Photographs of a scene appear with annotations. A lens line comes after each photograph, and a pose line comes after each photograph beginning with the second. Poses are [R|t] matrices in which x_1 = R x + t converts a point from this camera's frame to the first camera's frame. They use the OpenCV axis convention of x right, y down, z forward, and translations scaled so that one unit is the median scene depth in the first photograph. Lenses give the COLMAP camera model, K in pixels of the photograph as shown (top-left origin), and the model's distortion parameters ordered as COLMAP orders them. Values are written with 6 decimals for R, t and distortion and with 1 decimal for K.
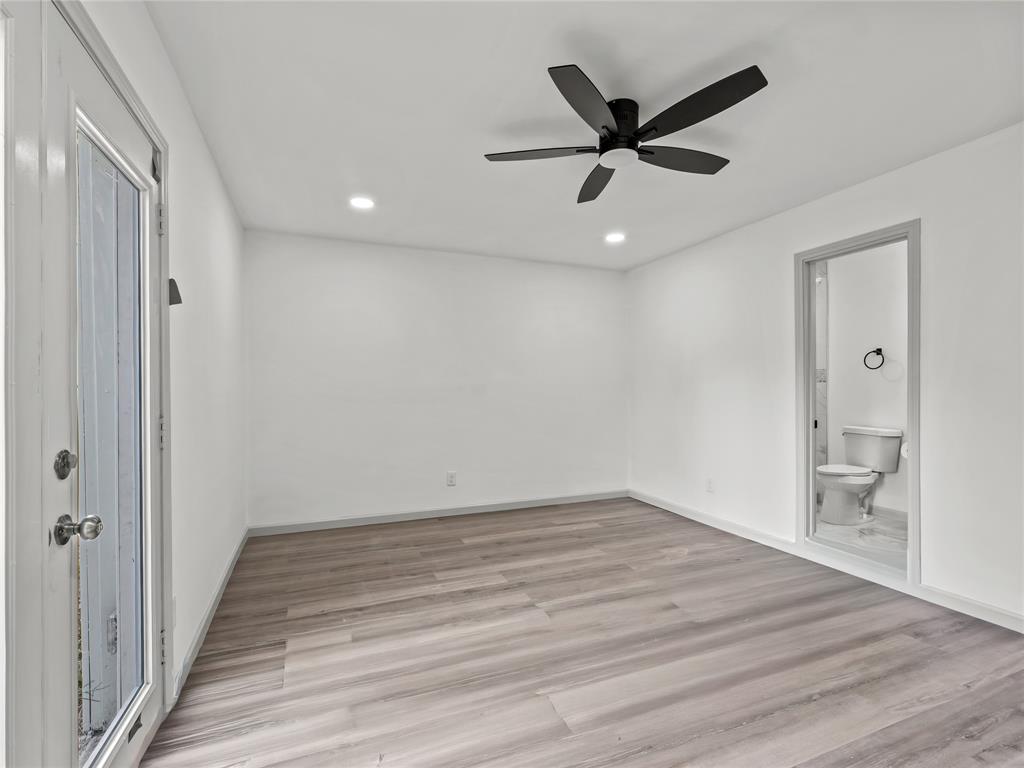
lens RADIAL K [[480.3, 0, 515.0], [0, 480.3, 382.1], [0, 0, 1]] dist [0.001599, -0.000752]
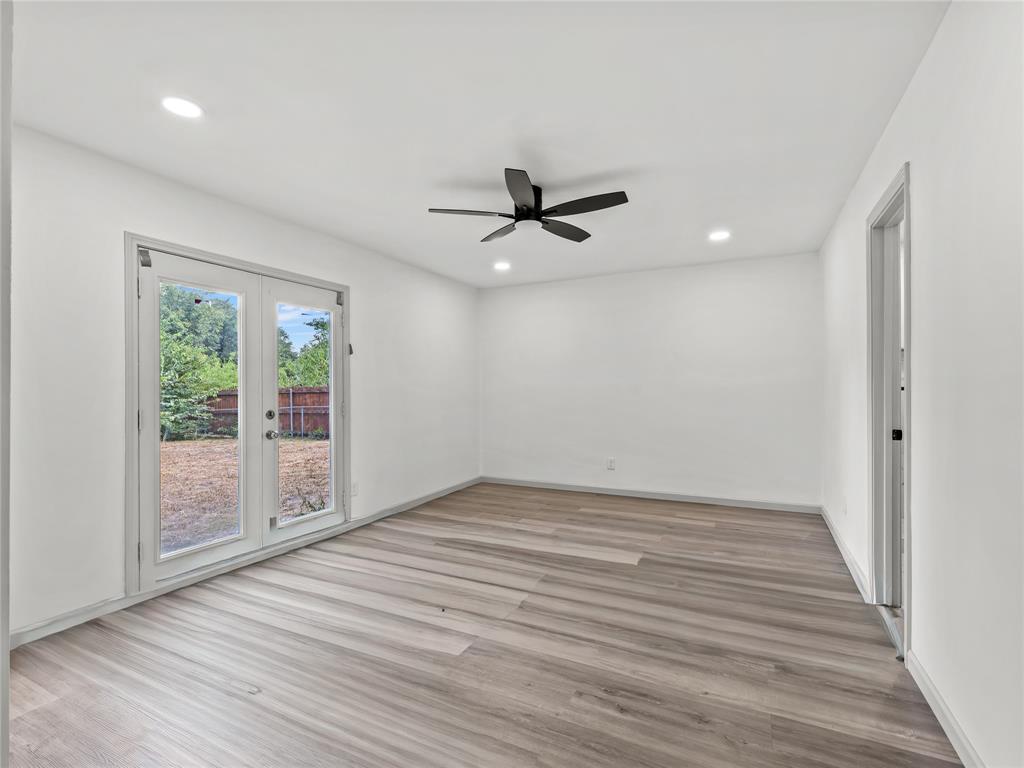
lens RADIAL K [[480.3, 0, 515.0], [0, 480.3, 382.1], [0, 0, 1]] dist [0.001599, -0.000752]
pose [[0.656572, -0.013705, -0.754138, 0.831657], [0.014285, 0.999882, -0.005735, -0.002351], [0.754128, -0.007007, 0.656690, 0.036336]]
